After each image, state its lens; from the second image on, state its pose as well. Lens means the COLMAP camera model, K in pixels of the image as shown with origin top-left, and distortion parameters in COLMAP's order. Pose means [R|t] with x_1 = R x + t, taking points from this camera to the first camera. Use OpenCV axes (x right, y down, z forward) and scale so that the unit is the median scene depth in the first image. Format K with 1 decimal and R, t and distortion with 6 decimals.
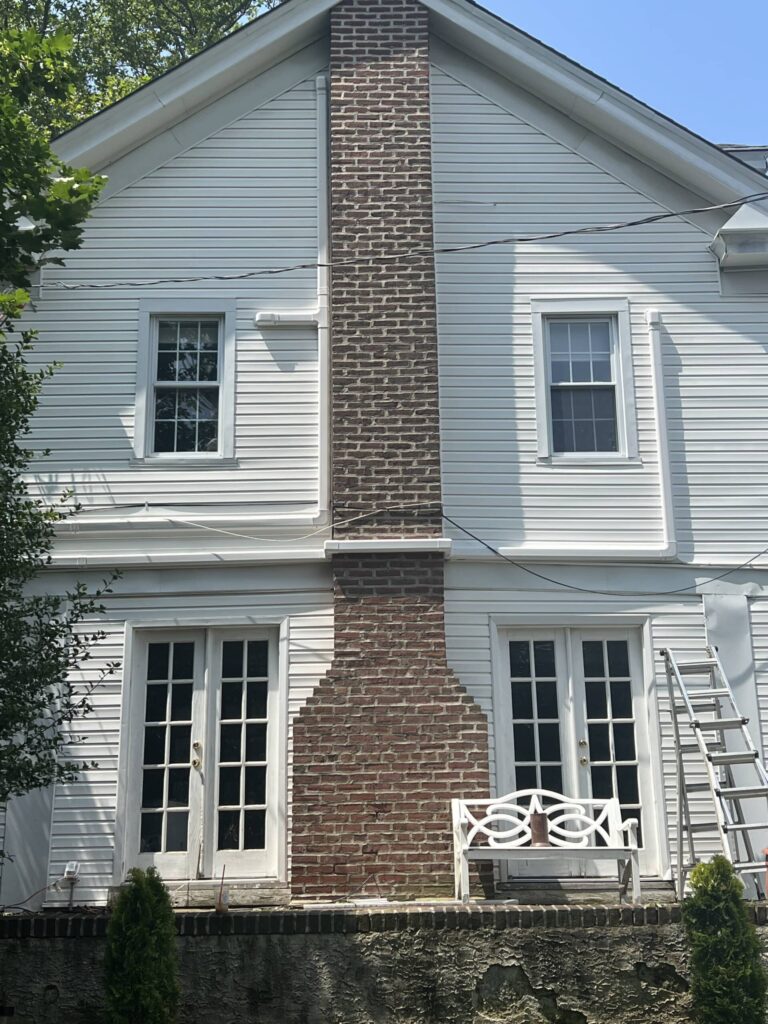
lens RADIAL K [[1276.8, 0, 385.9], [0, 1276.8, 511.9], [0, 0, 1]] dist [0.088149, 0.000000]
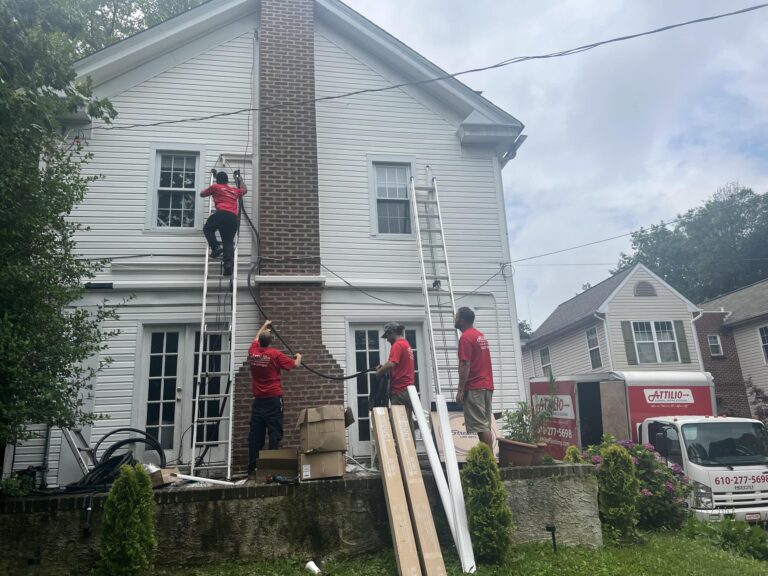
lens RADIAL K [[574.8, 0, 381.4], [0, 574.8, 289.3], [0, 0, 1]] dist [0.056901, -0.017922]
pose [[0.986478, 0.011057, 0.163518, -0.004374], [-0.012078, 0.999913, 0.005252, 0.035356], [-0.163446, -0.007156, 0.986526, 0.161248]]
